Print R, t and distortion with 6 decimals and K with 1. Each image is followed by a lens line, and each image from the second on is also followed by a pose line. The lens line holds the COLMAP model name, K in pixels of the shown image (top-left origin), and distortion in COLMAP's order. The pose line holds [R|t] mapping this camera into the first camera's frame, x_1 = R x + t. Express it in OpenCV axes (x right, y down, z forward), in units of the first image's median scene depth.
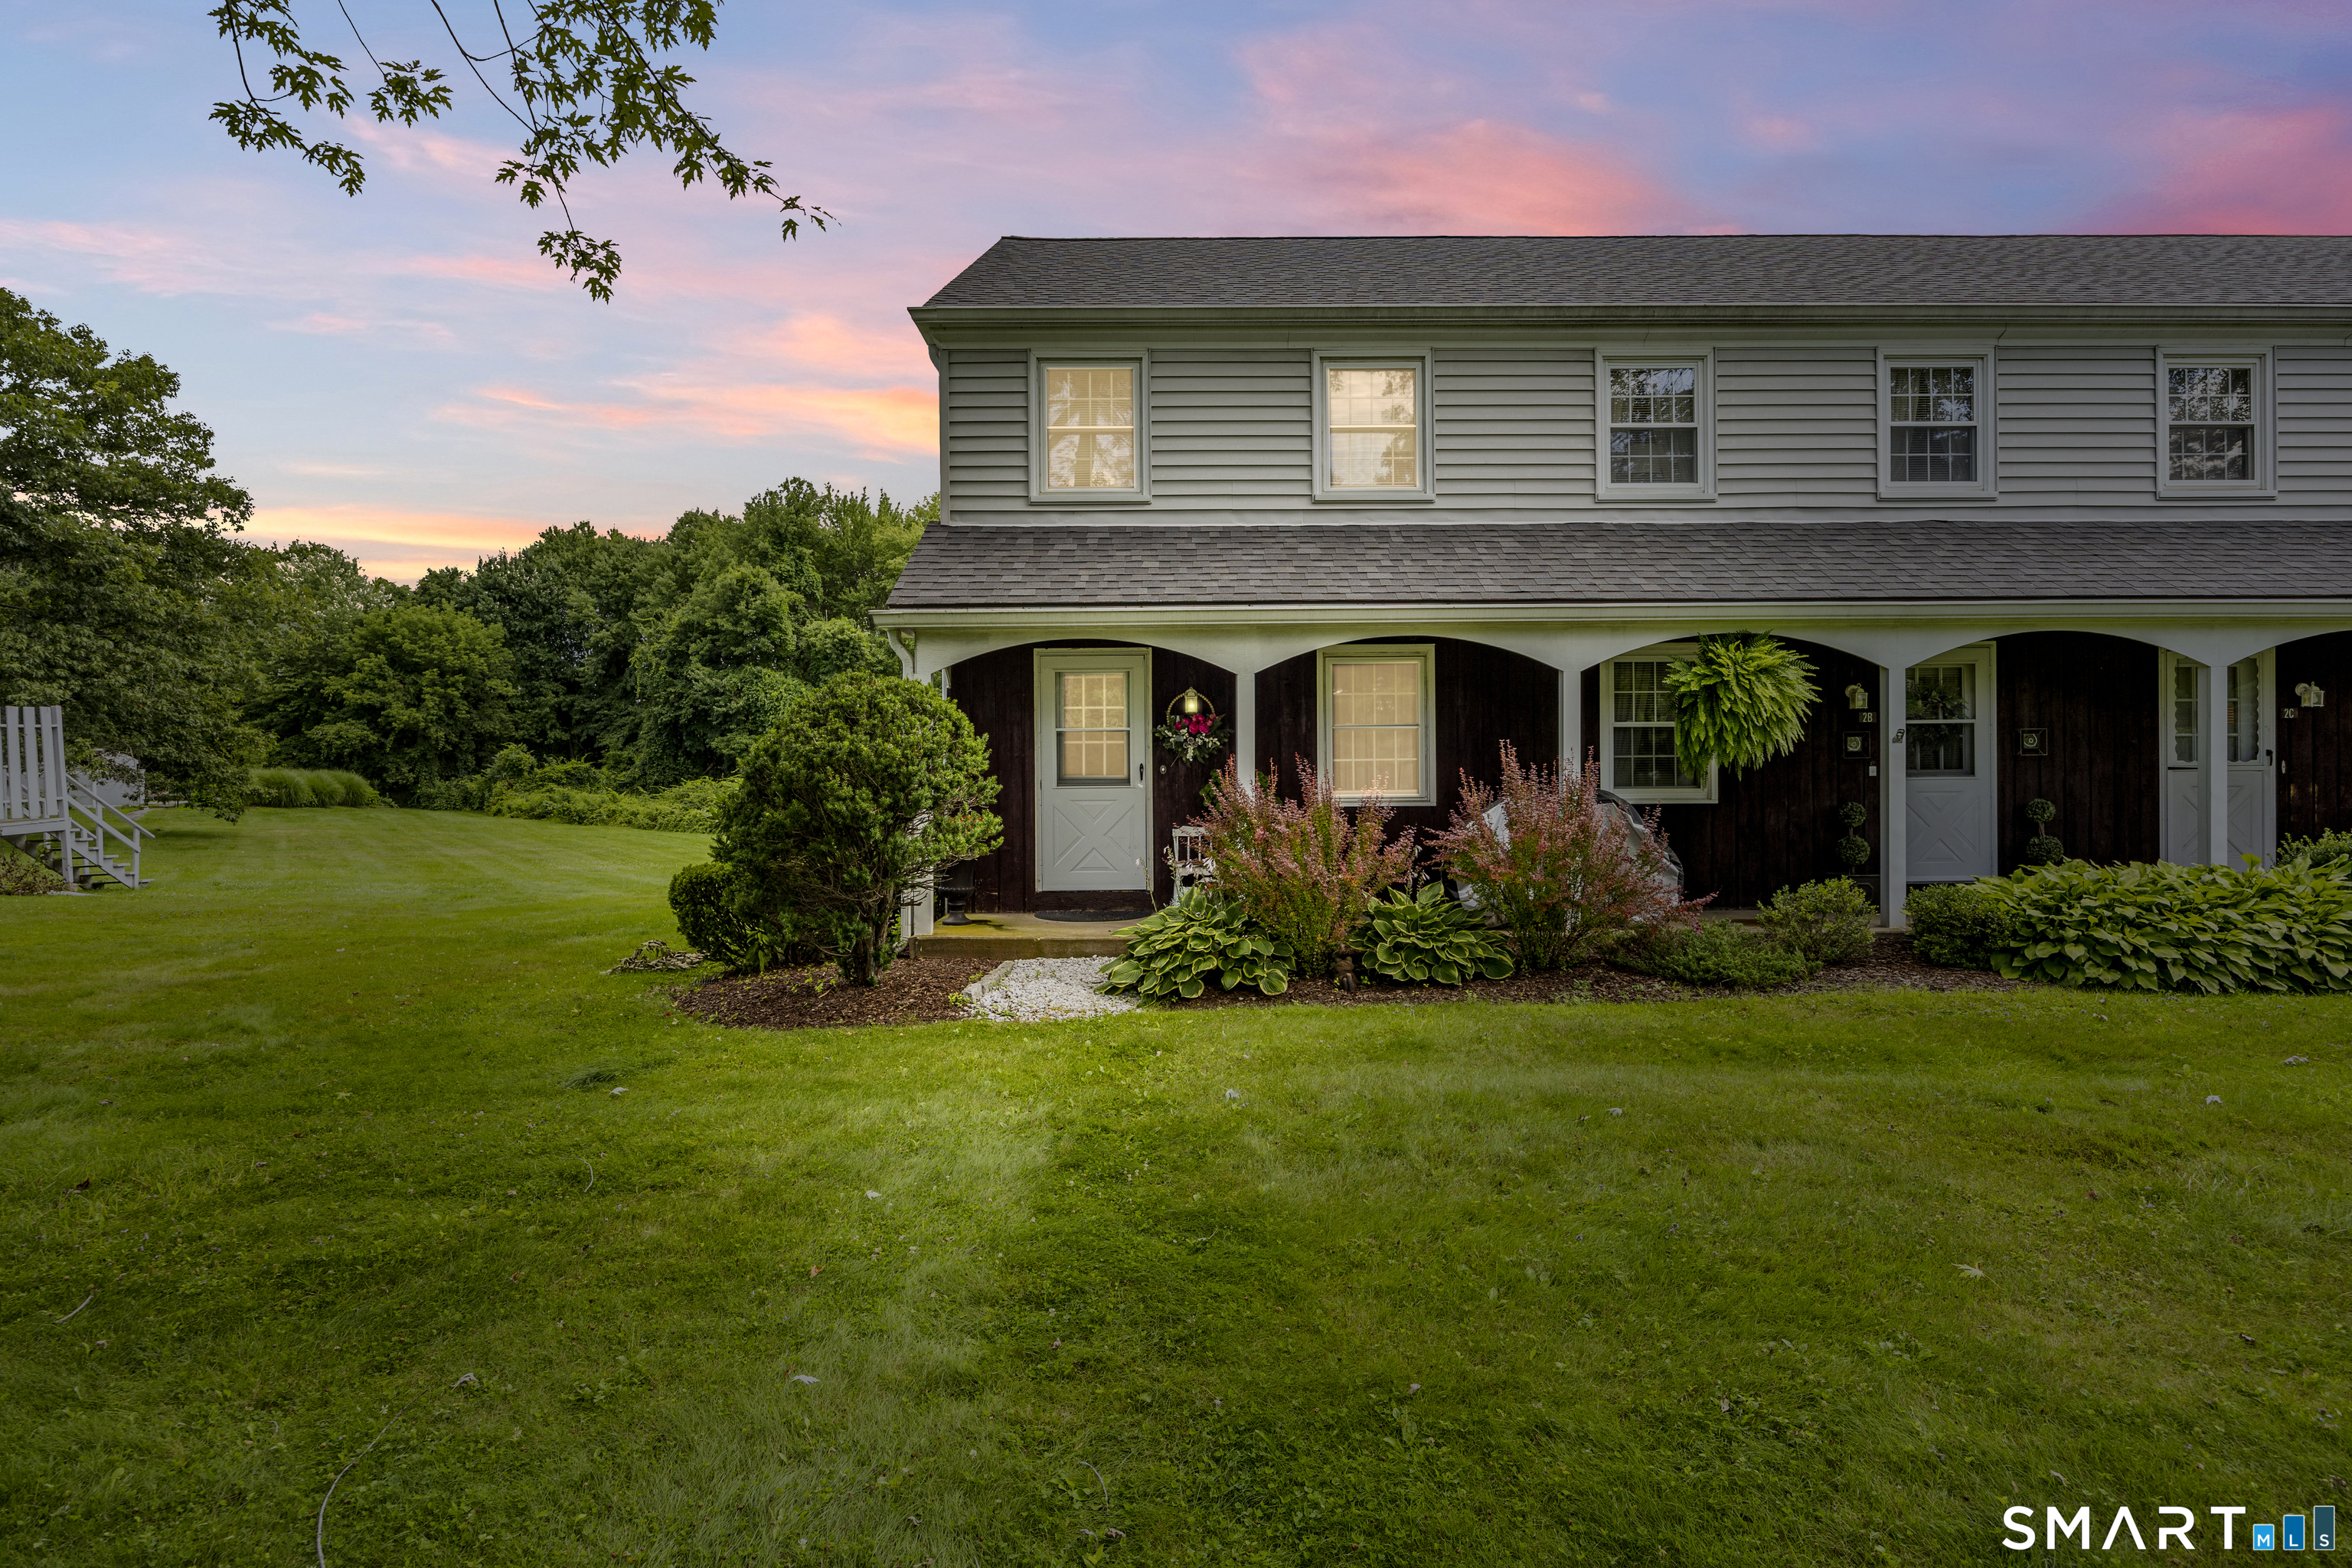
lens RADIAL K [[1195.7, 0, 1173.9], [0, 1195.7, 781.4], [0, 0, 1]] dist [-0.011208, 0.001088]
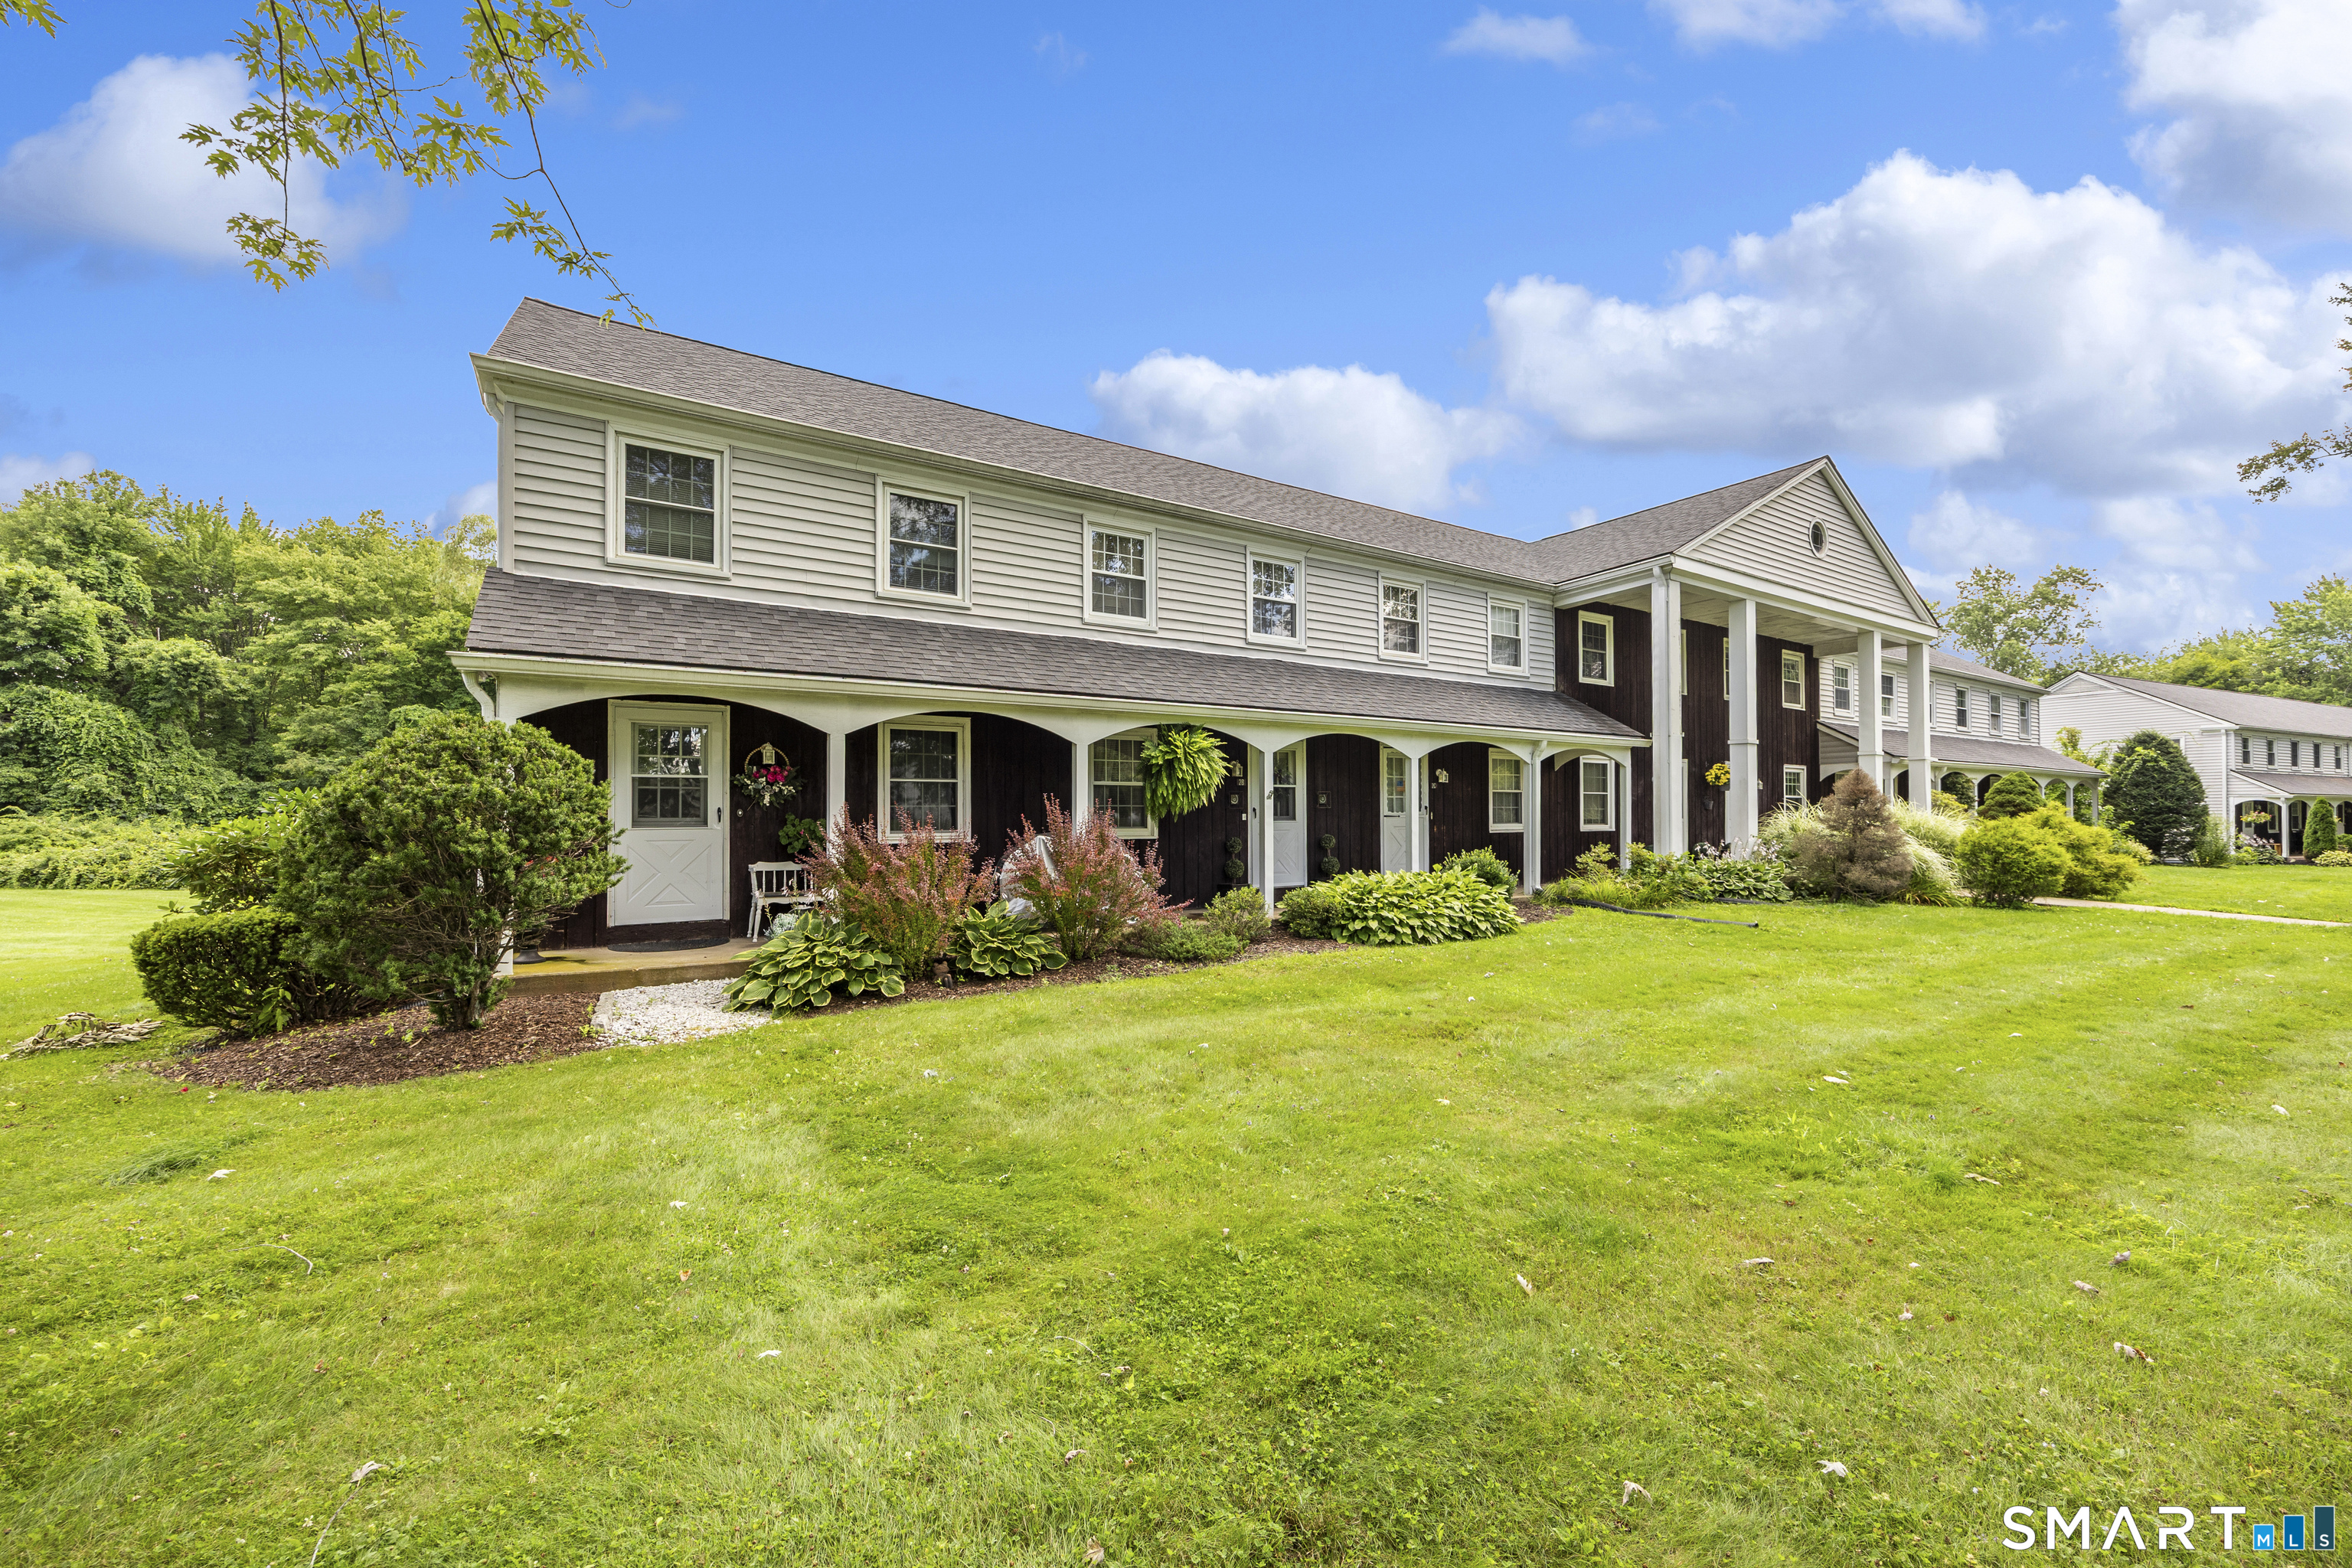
lens RADIAL K [[945.4, 0, 1197.9], [0, 945.4, 799.3], [0, 0, 1]] dist [-0.000505, 0.000686]
pose [[0.835731, 0.014533, 0.548946, -0.159763], [-0.000690, 0.999677, -0.025416, -0.000552], [-0.549138, 0.020862, 0.835471, 0.005888]]
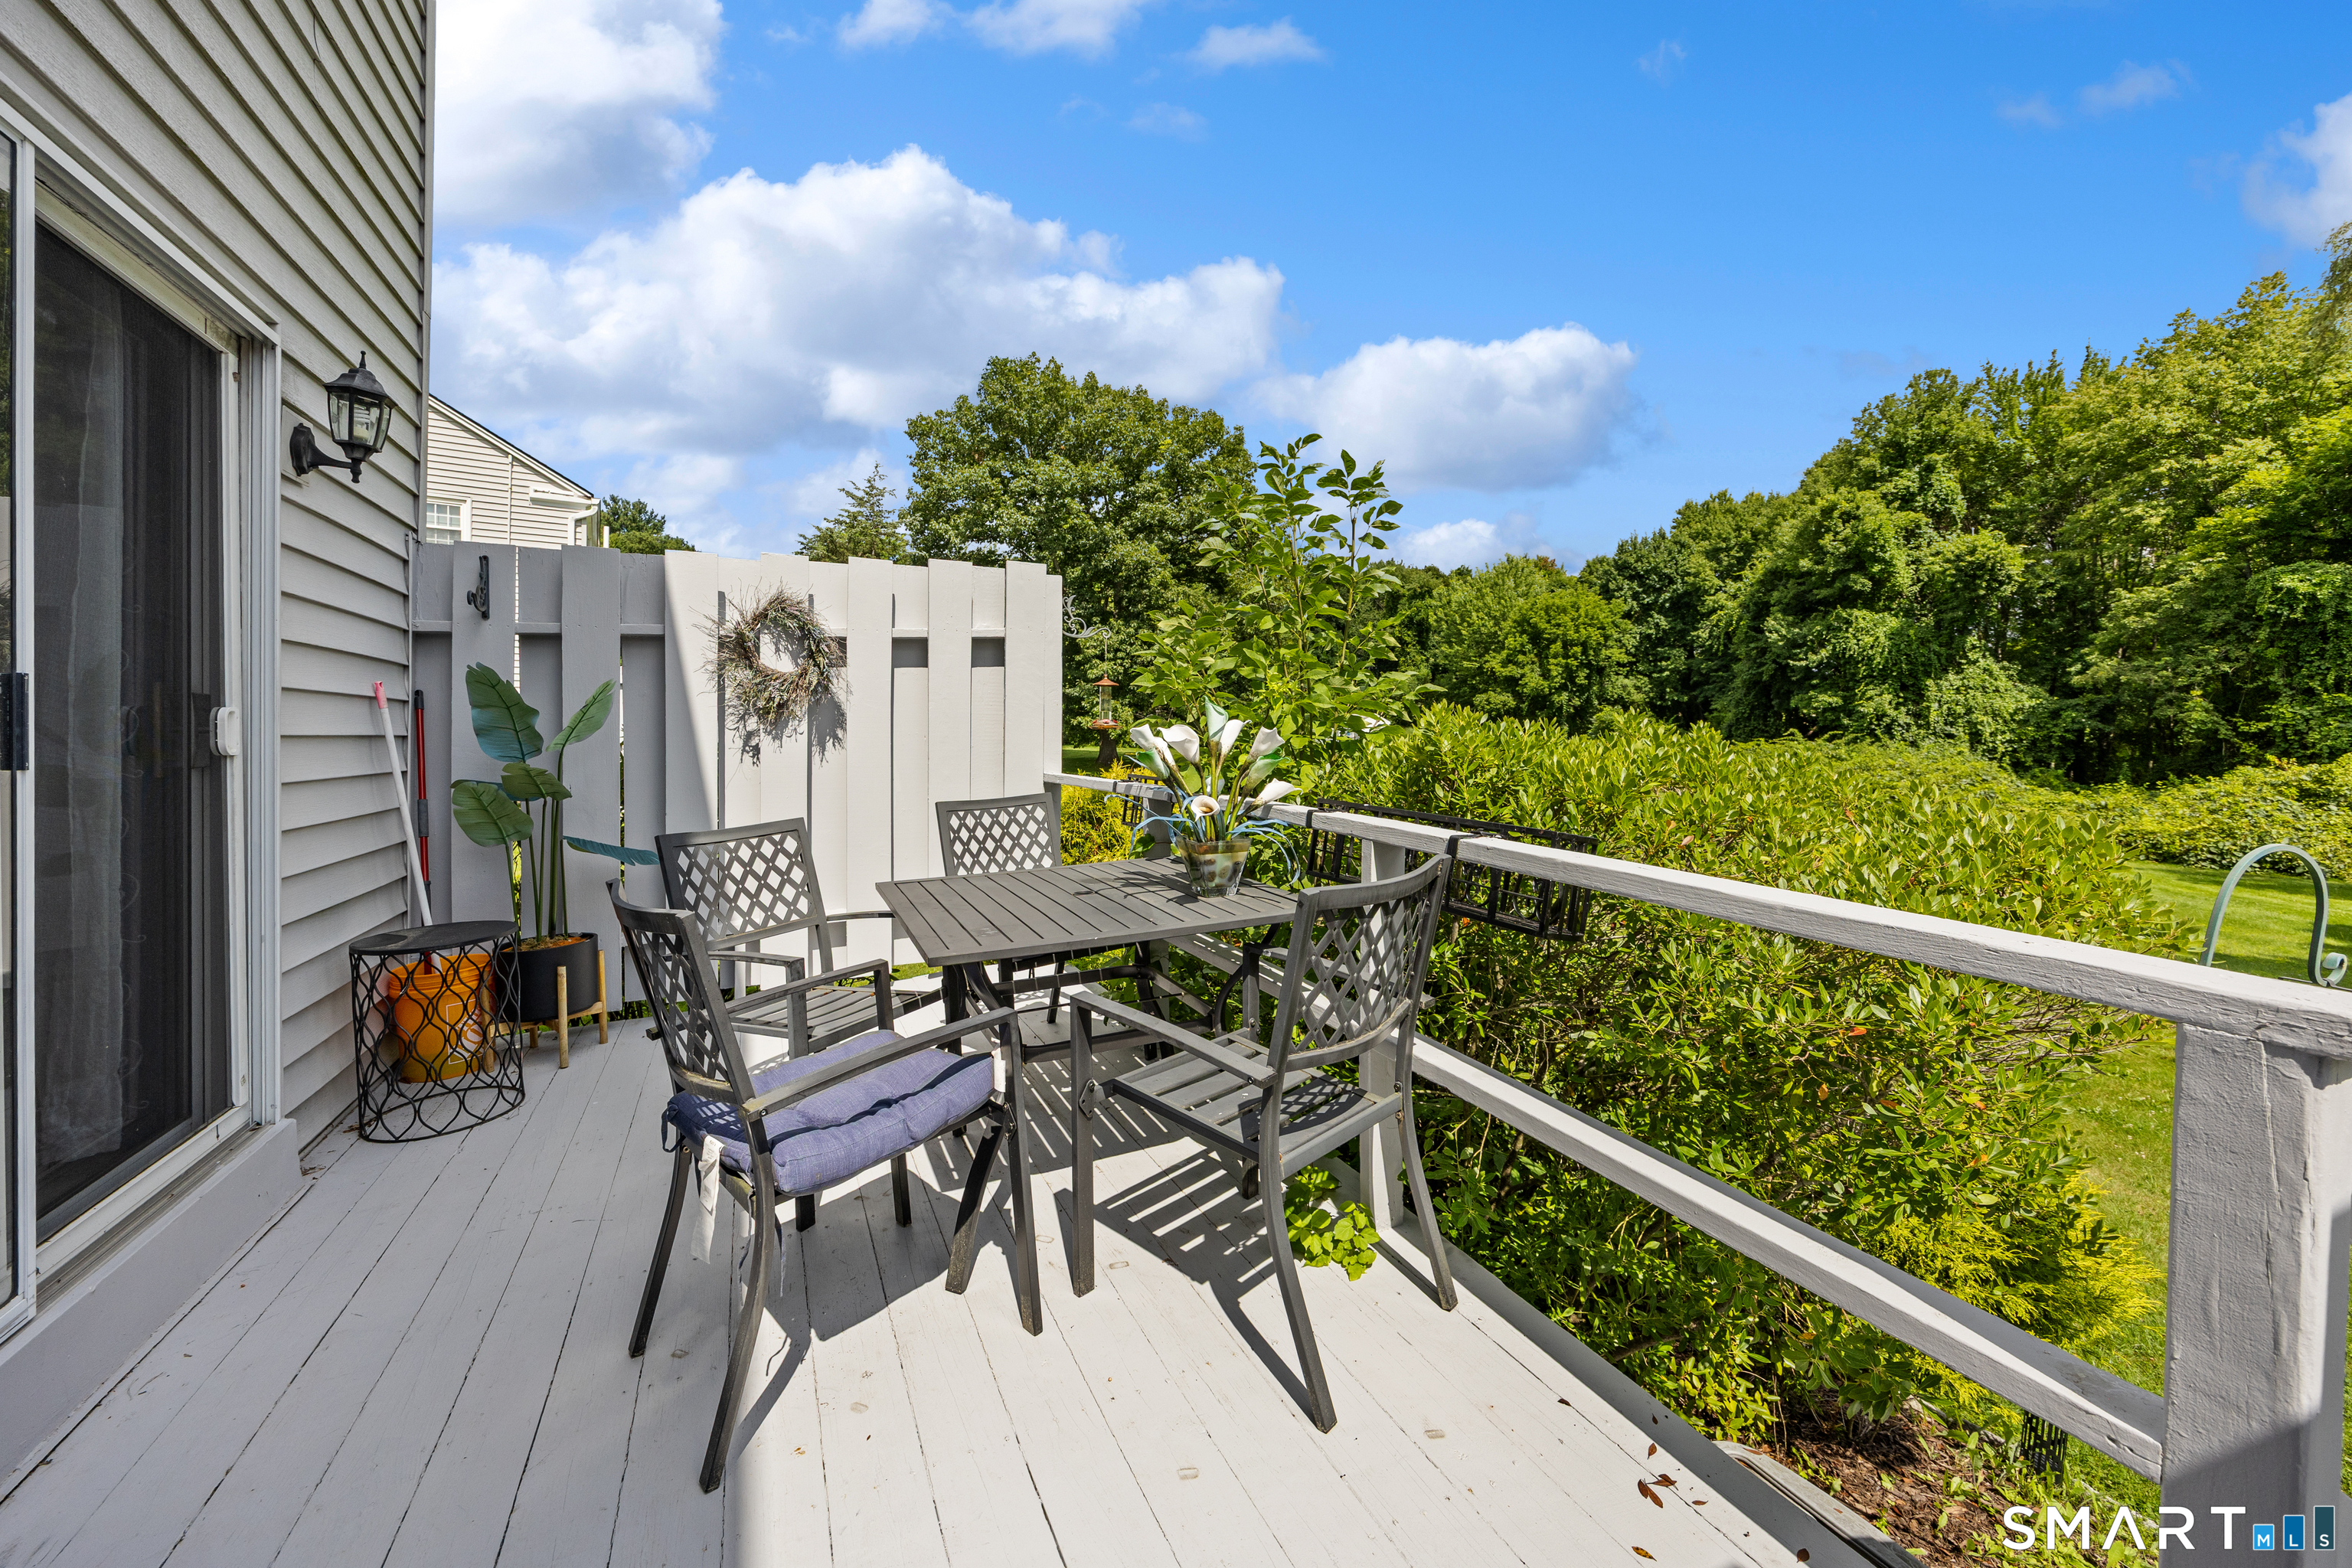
lens RADIAL K [[945.4, 0, 1152.5], [0, 945.4, 751.2], [0, 0, 1]] dist [-0.000505, 0.000686]
pose [[0.427232, 0.030553, -0.903625, 0.213794], [-0.022112, 0.999483, 0.023340, -0.006315], [0.903871, 0.010009, 0.427687, 1.304760]]
